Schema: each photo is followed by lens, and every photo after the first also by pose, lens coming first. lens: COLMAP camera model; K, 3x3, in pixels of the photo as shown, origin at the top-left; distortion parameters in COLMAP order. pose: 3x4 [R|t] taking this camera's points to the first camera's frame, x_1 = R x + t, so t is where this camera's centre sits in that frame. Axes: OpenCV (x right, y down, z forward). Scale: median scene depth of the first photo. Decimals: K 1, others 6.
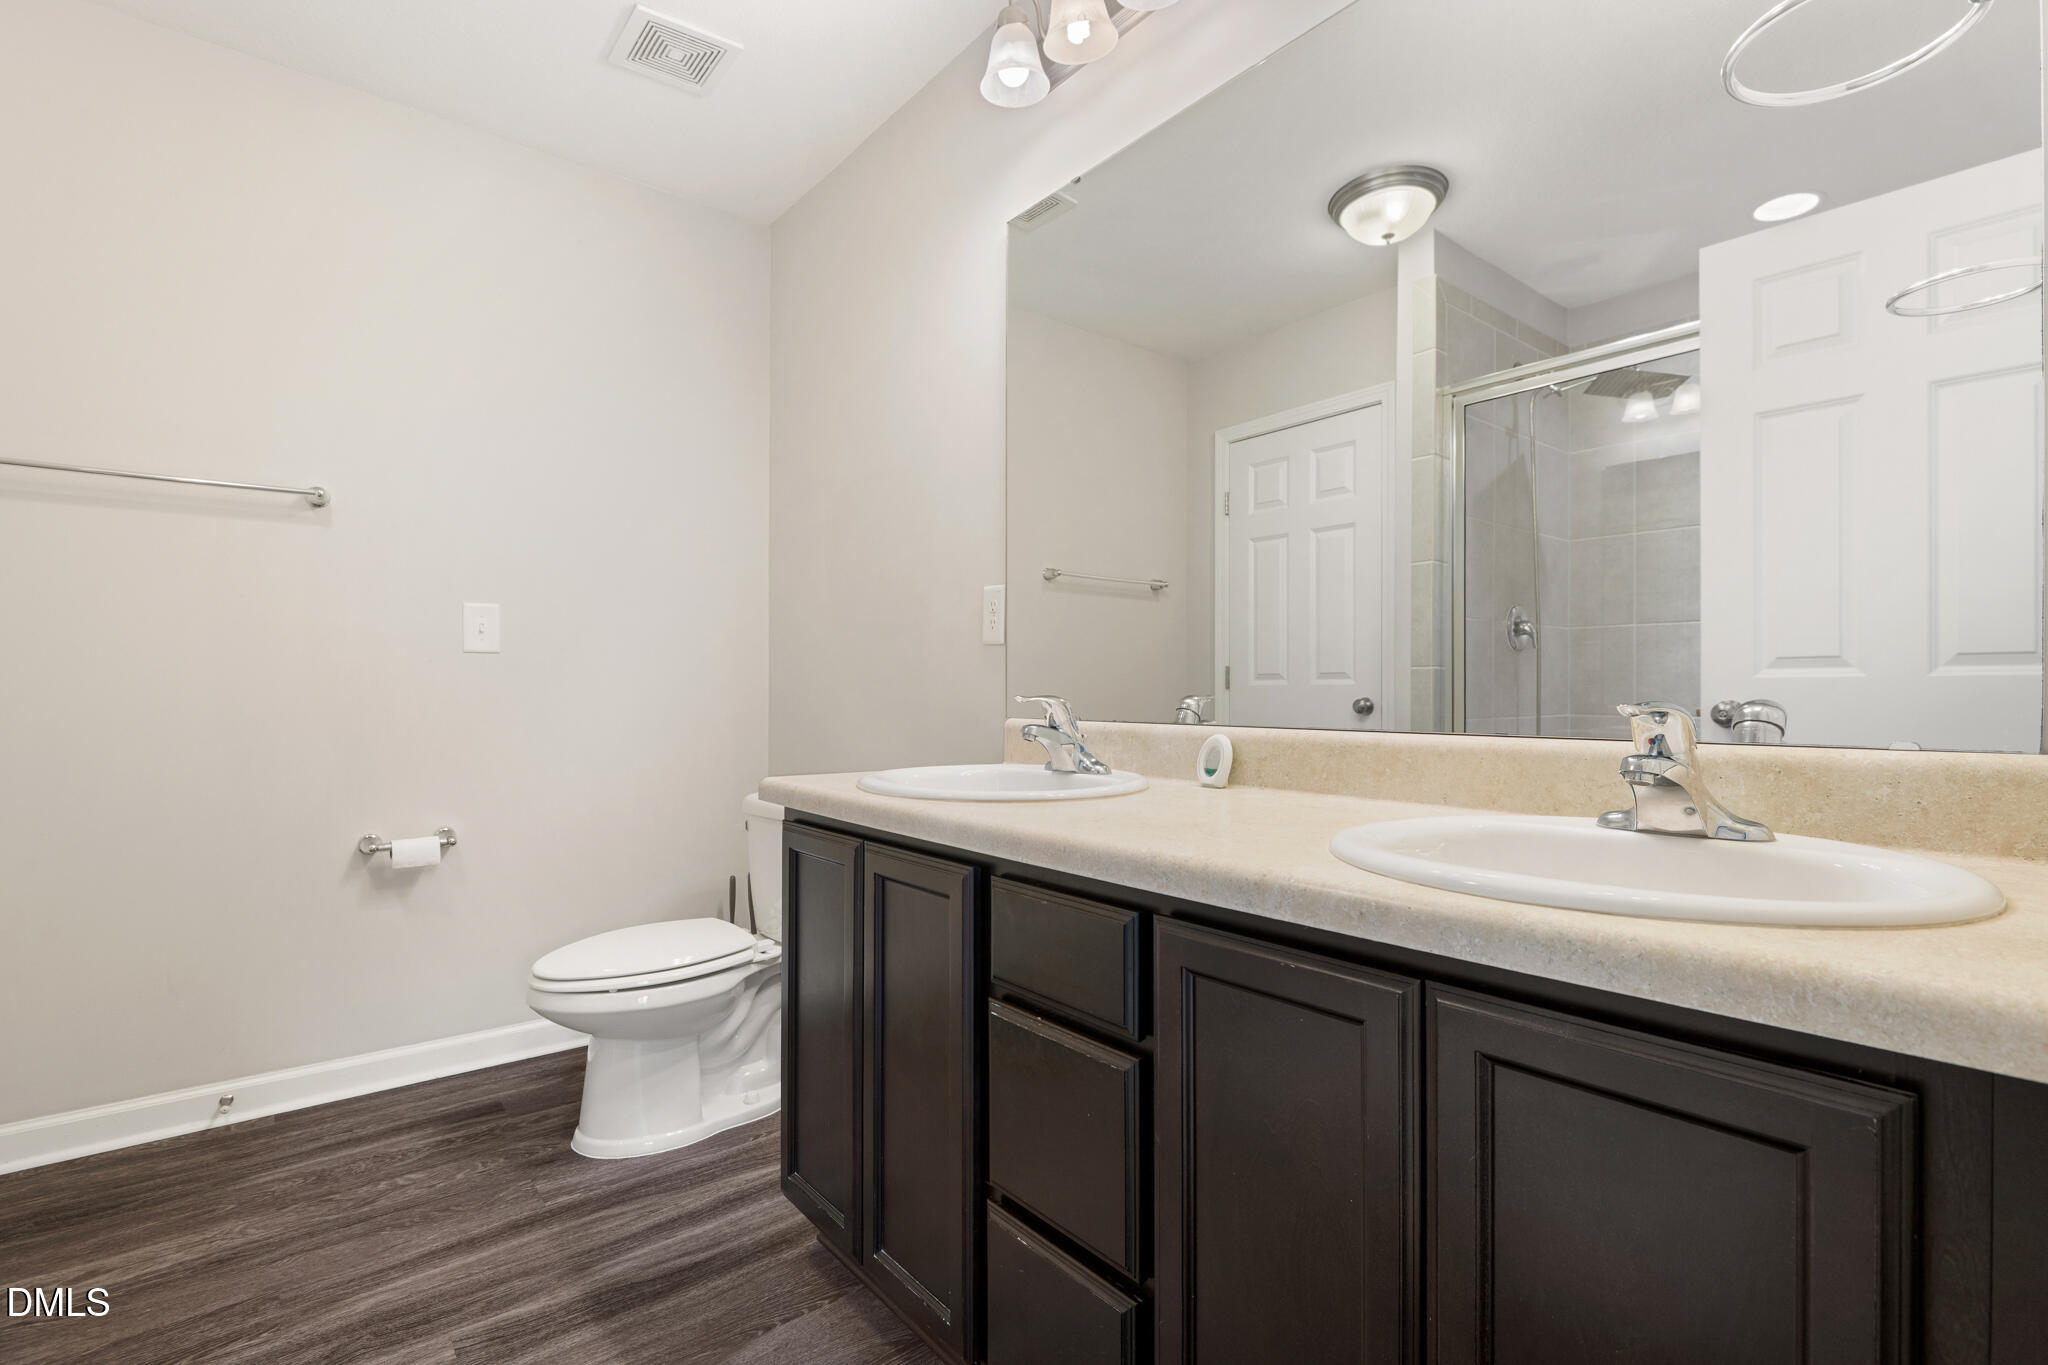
lens RADIAL K [[935.5, 0, 1026.1], [0, 935.5, 679.6], [0, 0, 1]] dist [-0.004639, -0.000104]
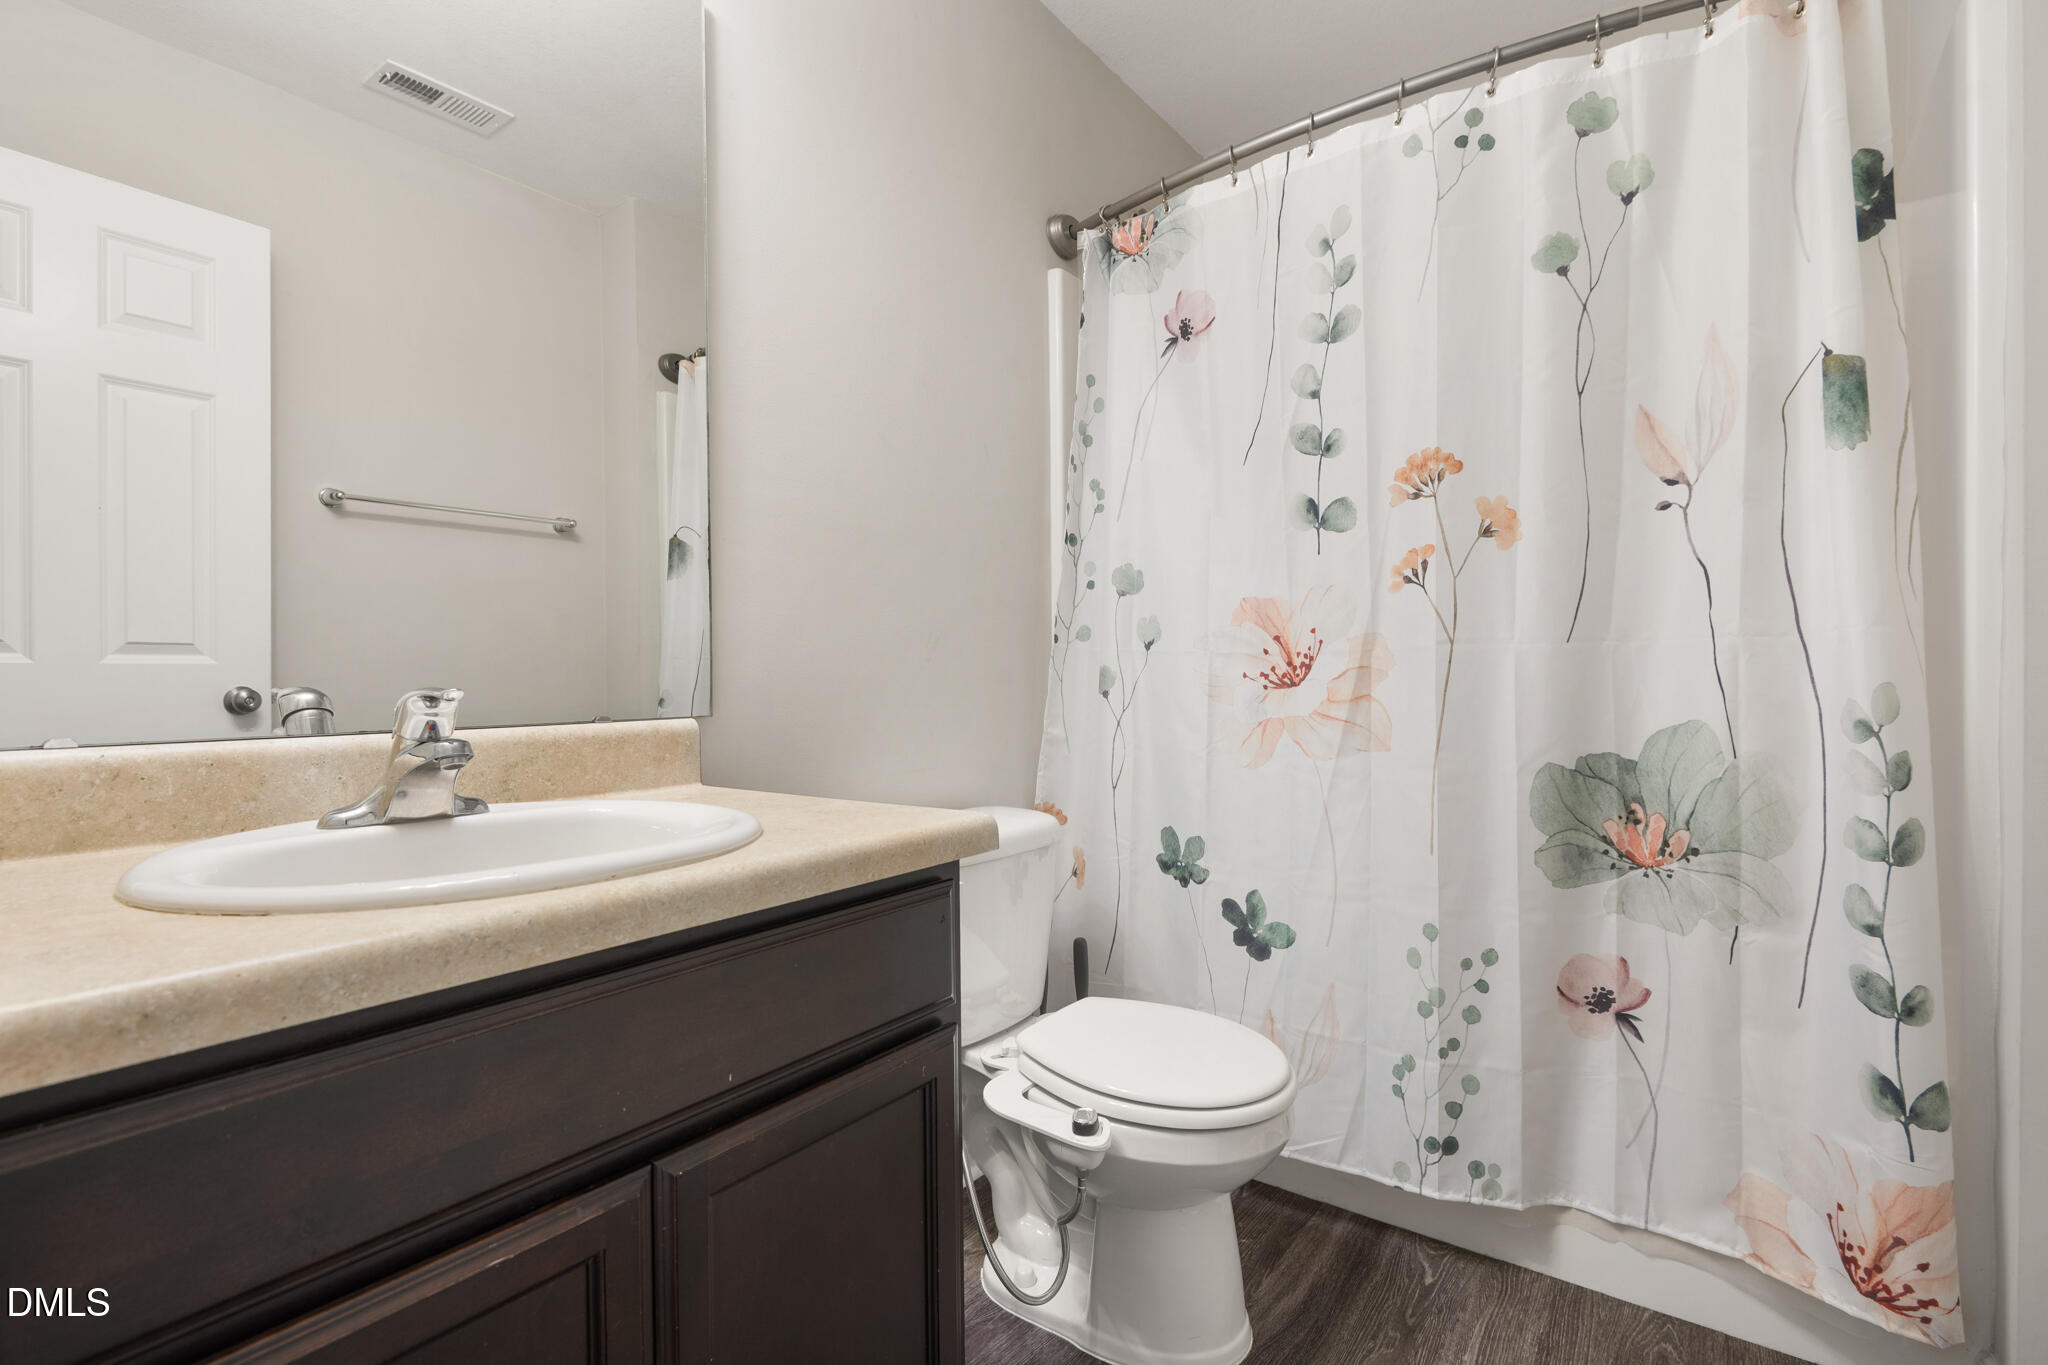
lens RADIAL K [[935.5, 0, 1026.1], [0, 935.5, 679.6], [0, 0, 1]] dist [-0.004639, -0.000104]
pose [[-0.238390, 0.014998, 0.971054, -0.428120], [-0.025541, 0.999438, -0.021706, 0.015196], [-0.970834, -0.029976, -0.237873, 0.556516]]
